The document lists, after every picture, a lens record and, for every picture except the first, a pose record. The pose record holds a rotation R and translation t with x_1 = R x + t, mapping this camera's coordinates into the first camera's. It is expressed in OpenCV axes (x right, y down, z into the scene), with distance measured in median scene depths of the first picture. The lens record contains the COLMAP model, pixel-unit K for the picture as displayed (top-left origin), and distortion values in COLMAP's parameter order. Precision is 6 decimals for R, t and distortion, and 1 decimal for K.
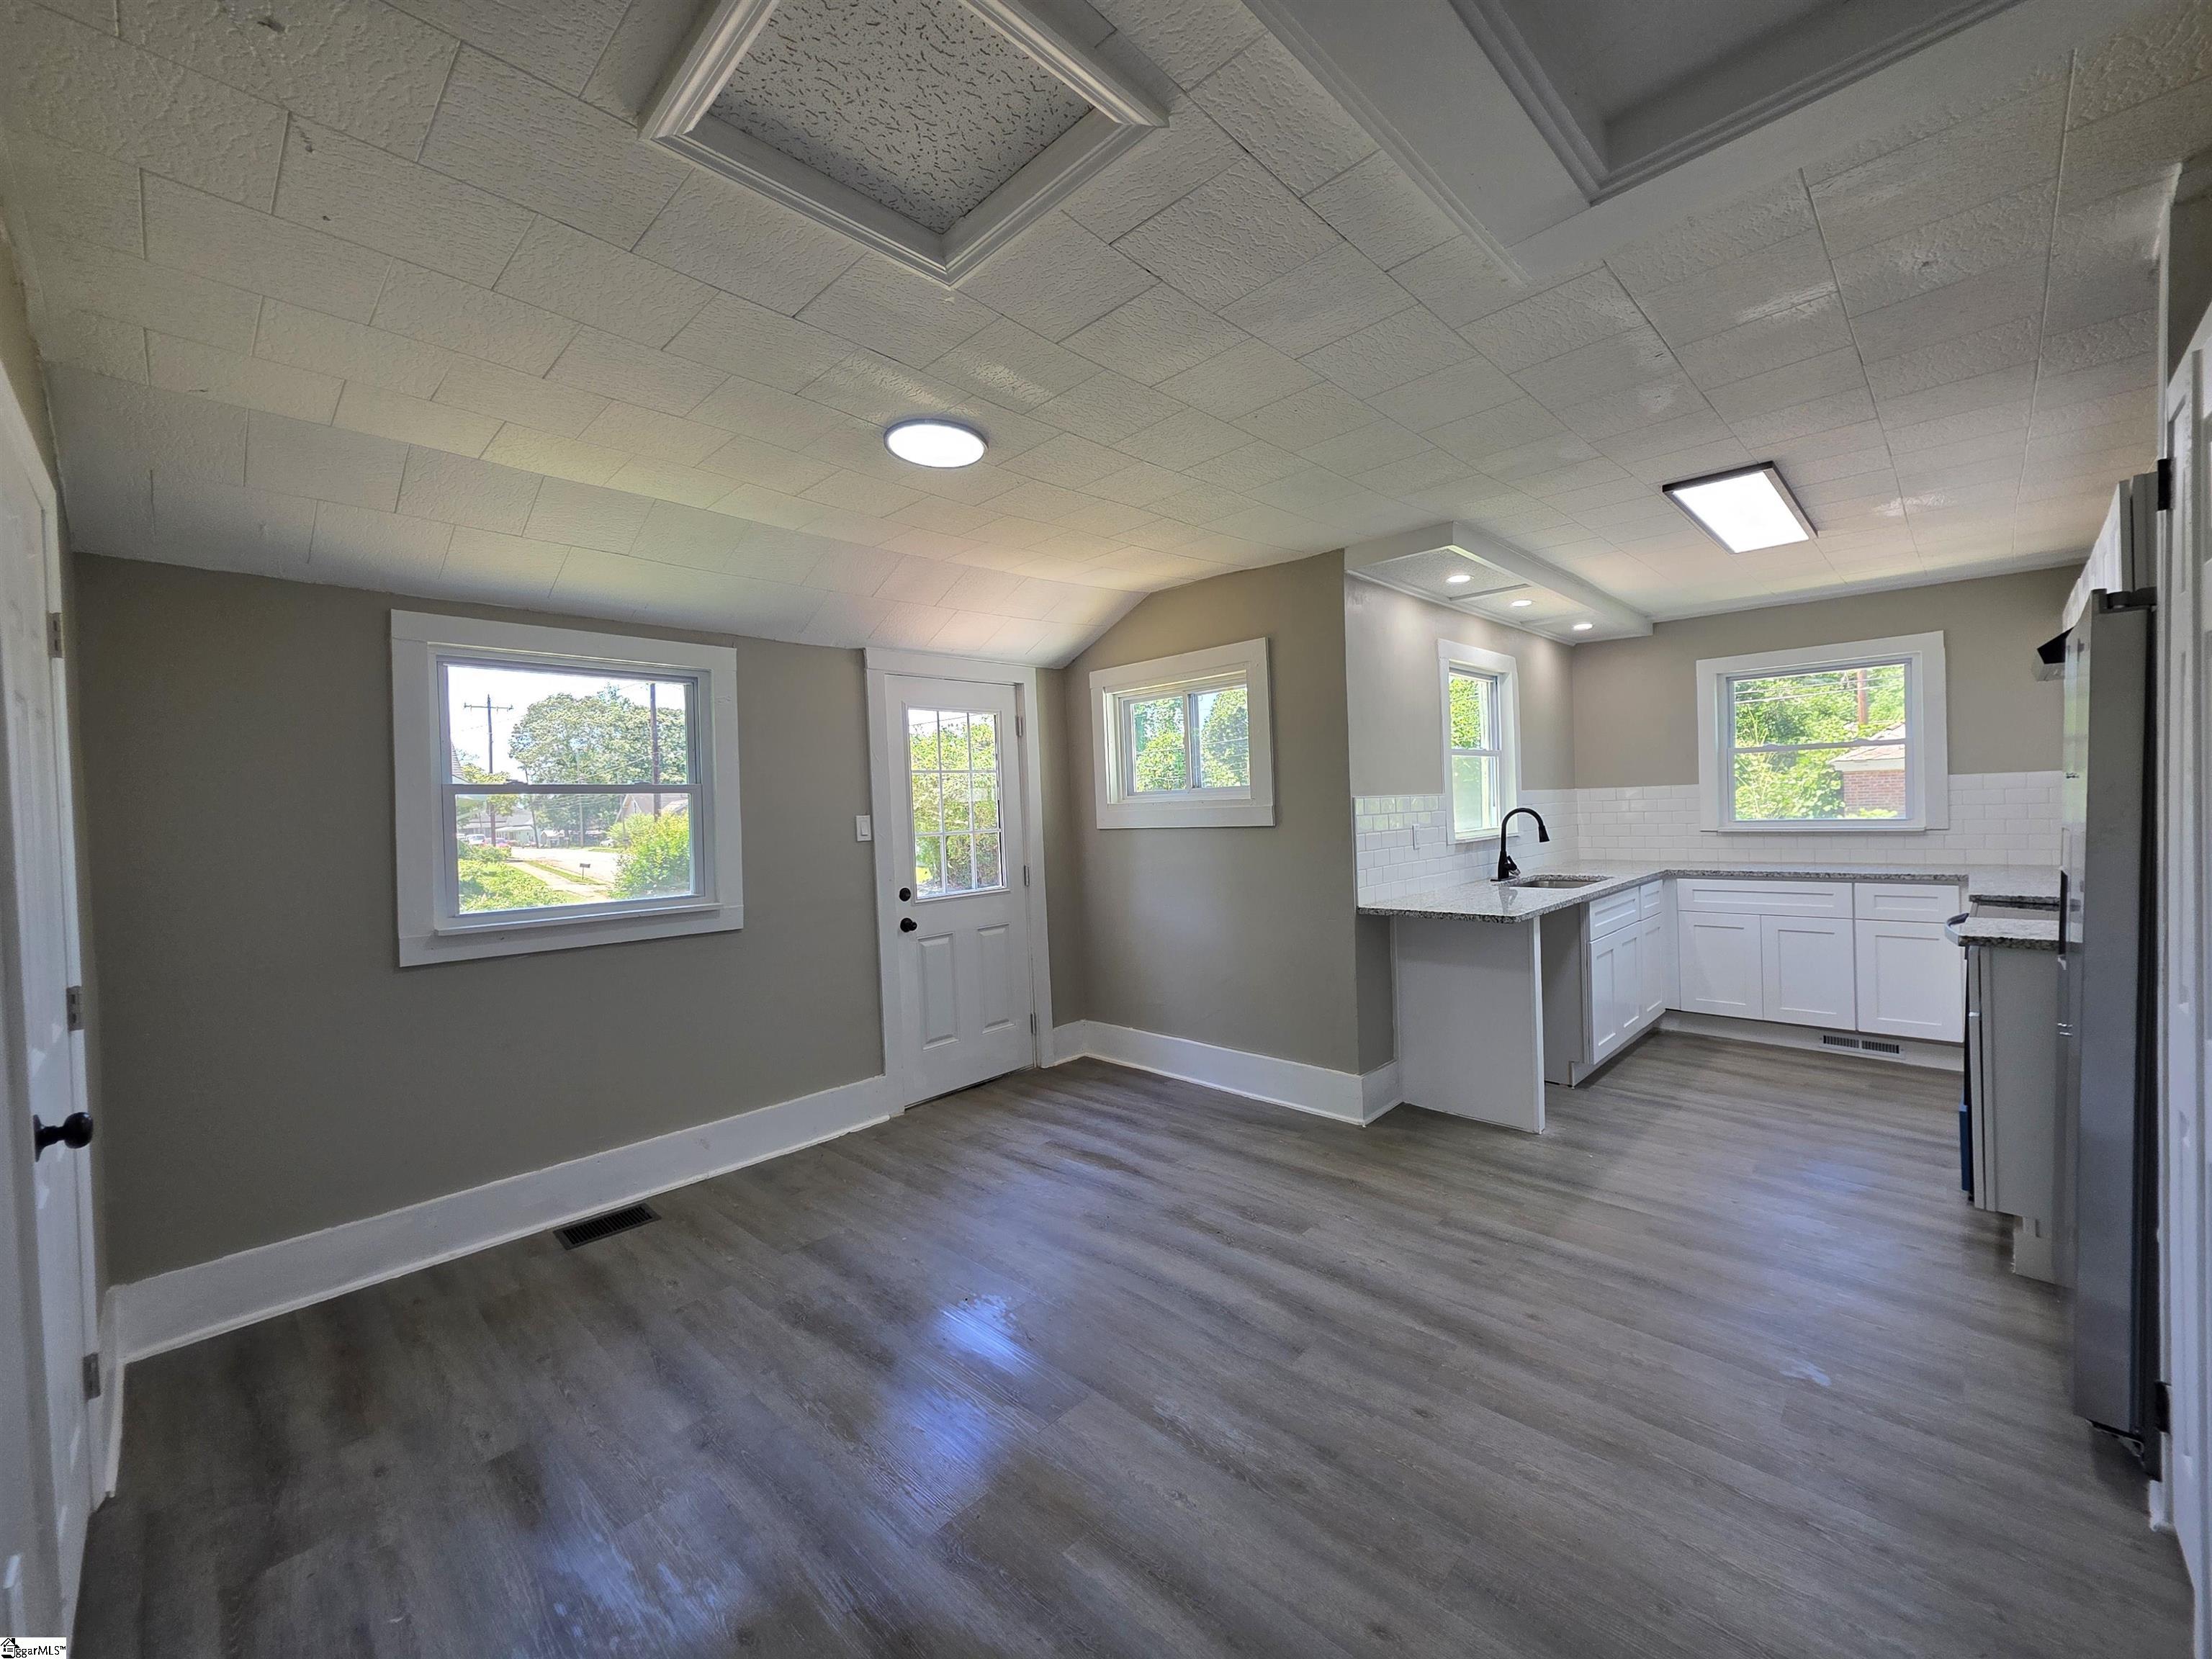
lens RADIAL K [[883.6, 0, 1118.4], [0, 883.6, 822.1], [0, 0, 1]] dist [0.008947, -0.000418]
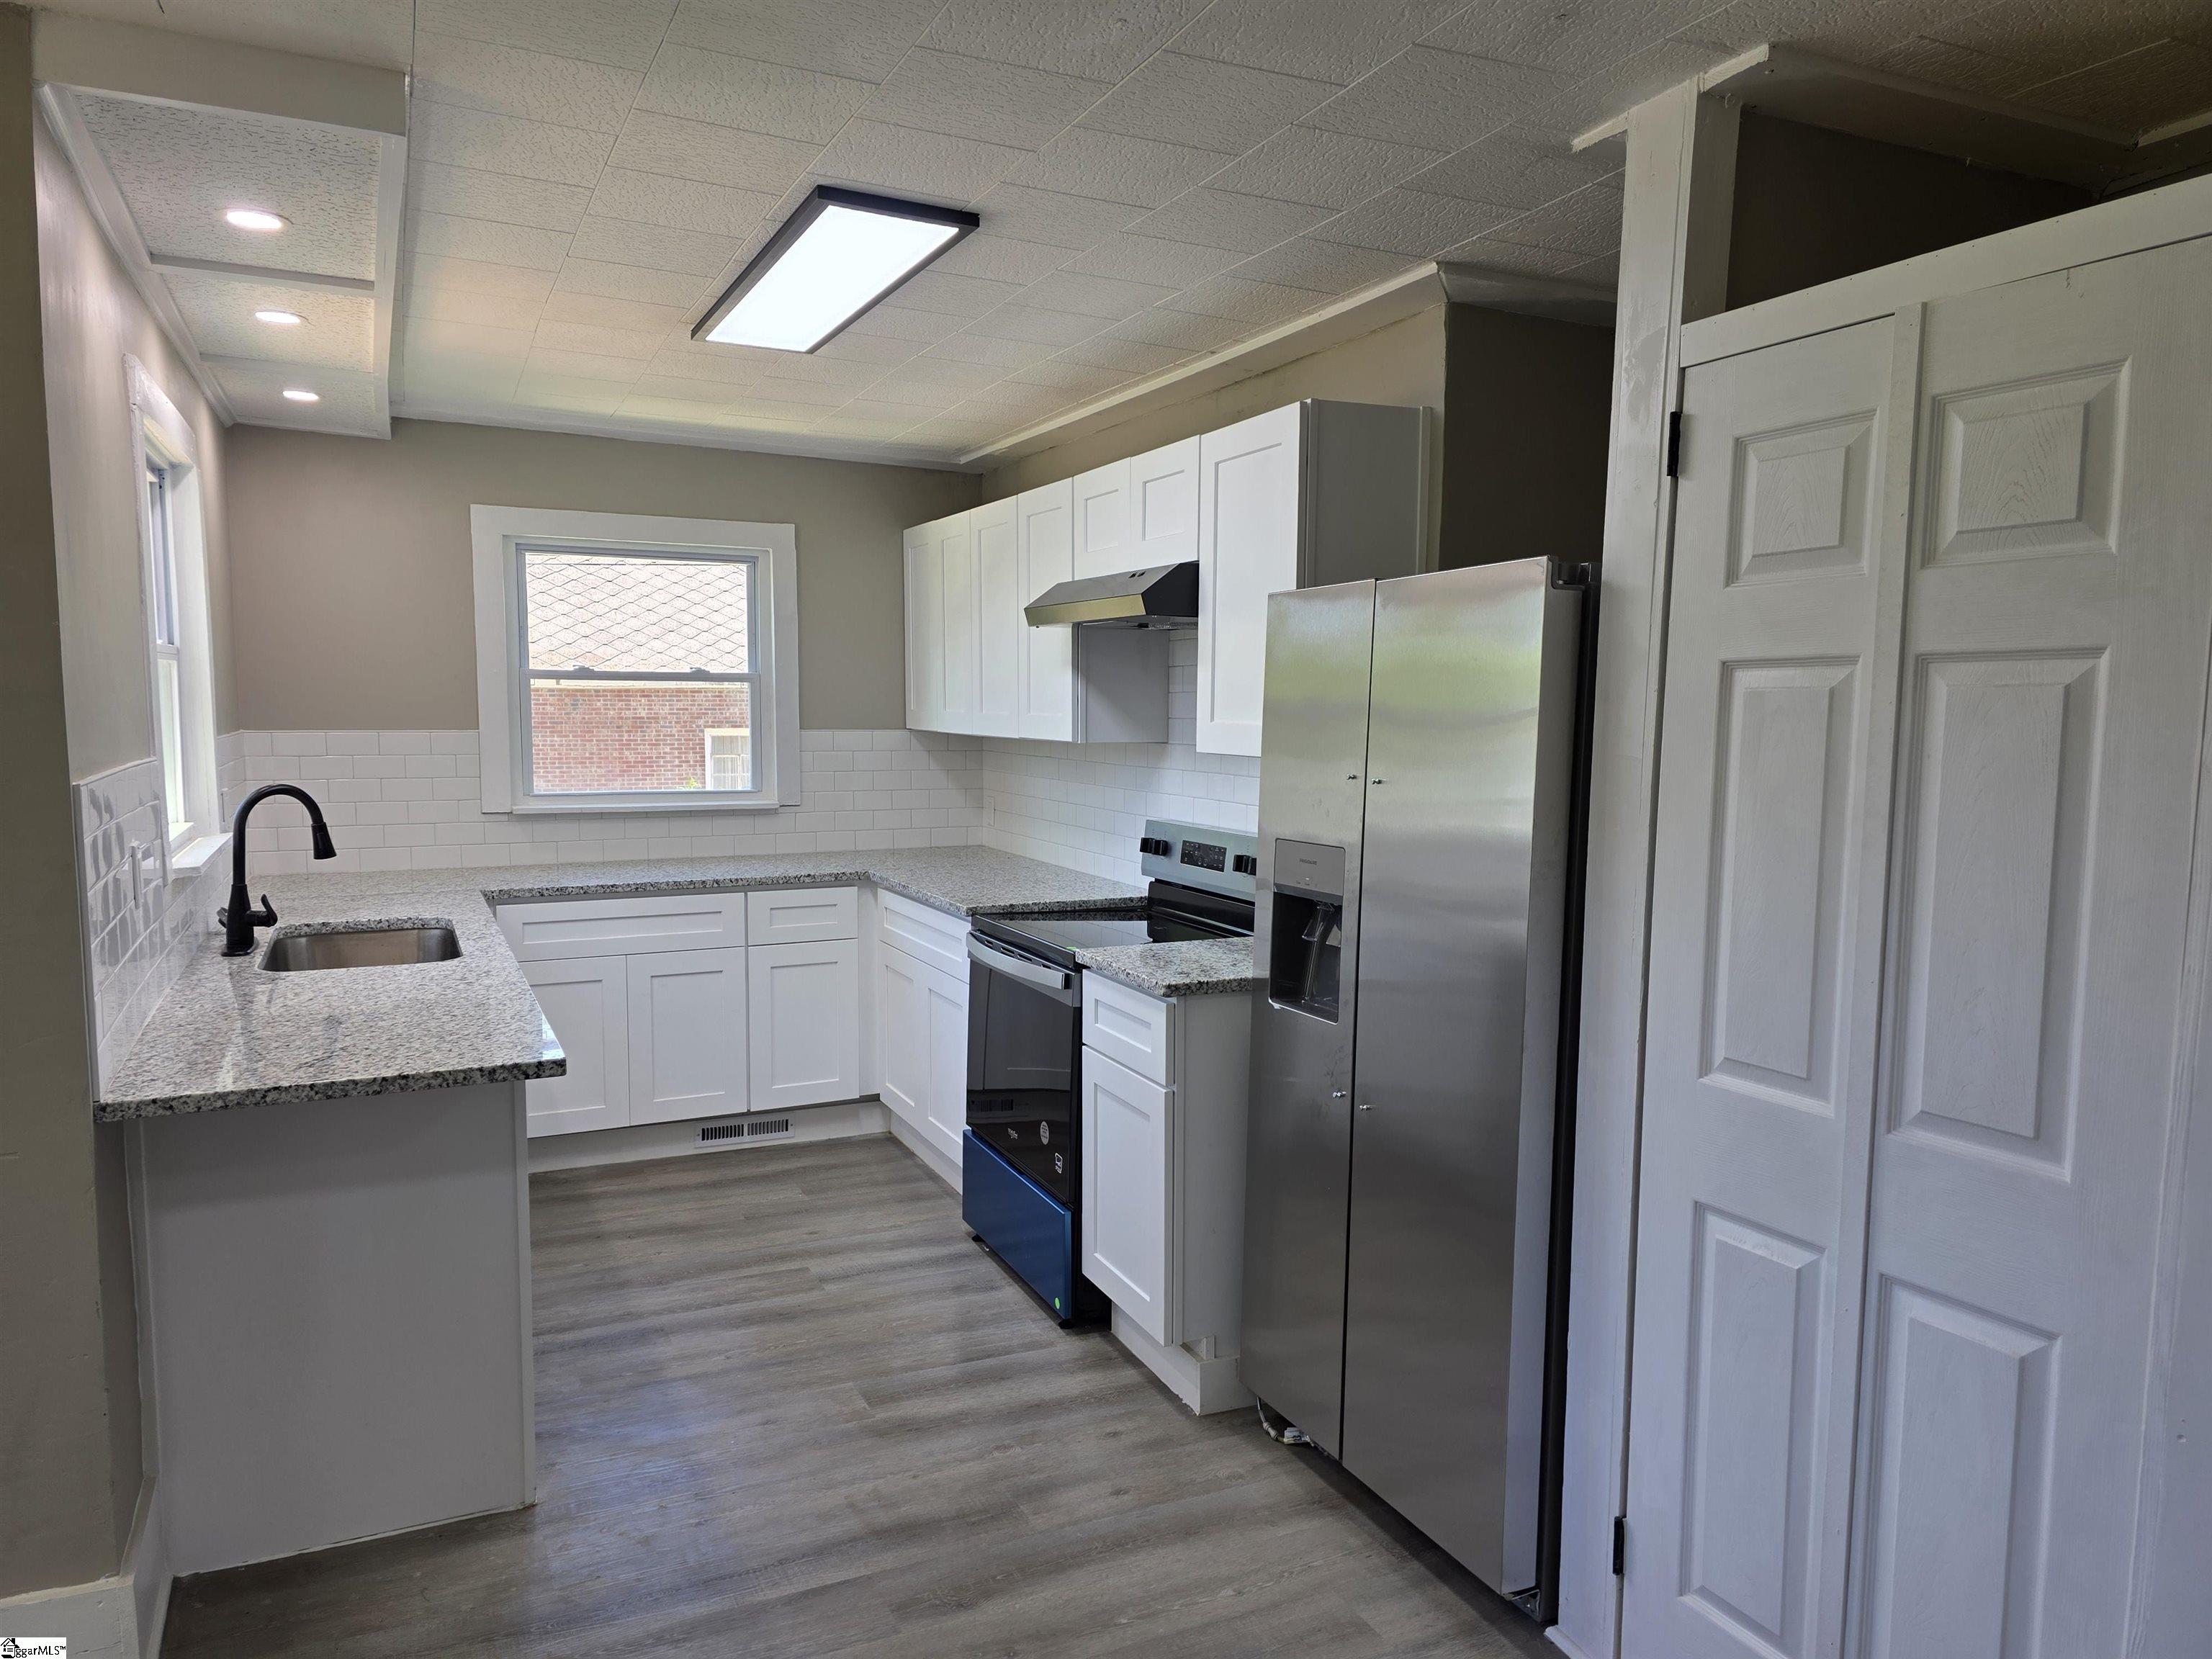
lens RADIAL K [[1476.5, 0, 1114.6], [0, 1476.5, 842.3], [0, 0, 1]] dist [0.058975, -0.055589]
pose [[0.347421, -0.054116, 0.936146, -0.106069], [-0.002834, 0.998268, 0.058759, -0.033362], [-0.937705, -0.023067, 0.346666, 0.352880]]
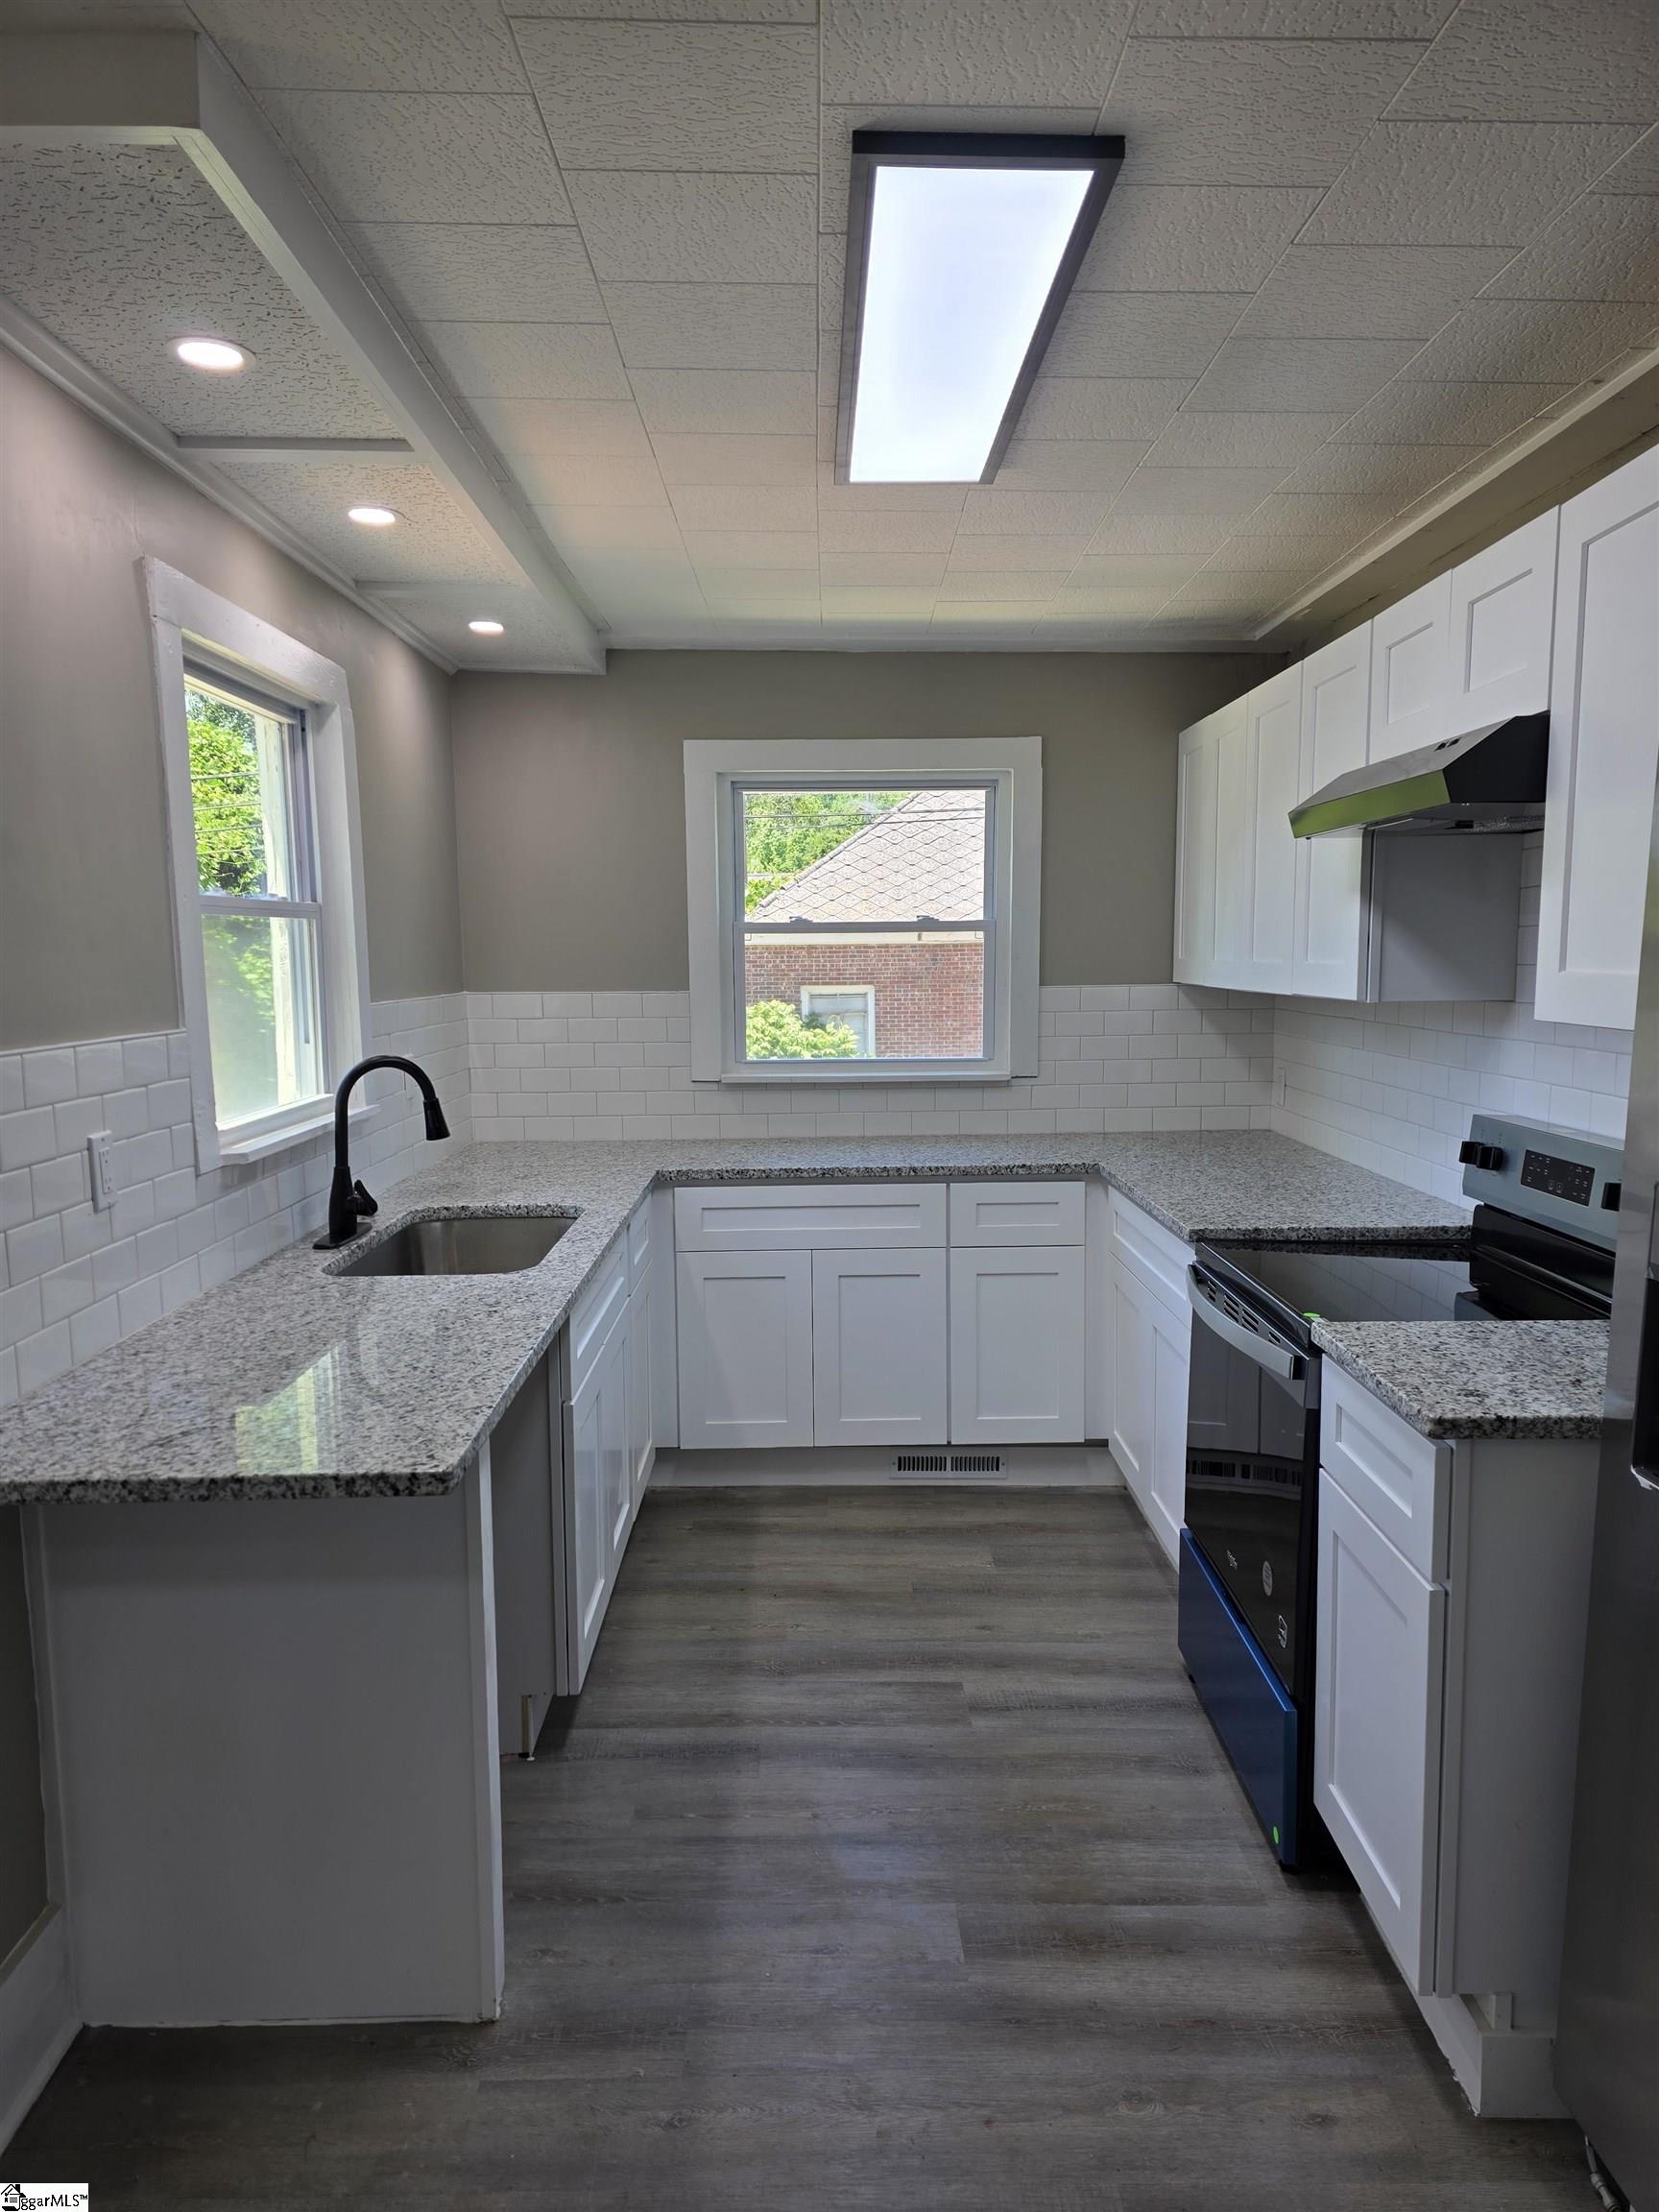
lens RADIAL K [[1476.5, 0, 832.8], [0, 1476.5, 1131.3], [0, 0, 1]] dist [0.058975, -0.055589]
pose [[0.712379, -0.058656, 0.699340, 0.135789], [-0.002399, 0.996292, 0.086005, -0.041054], [-0.701791, -0.062946, 0.709597, 0.395278]]
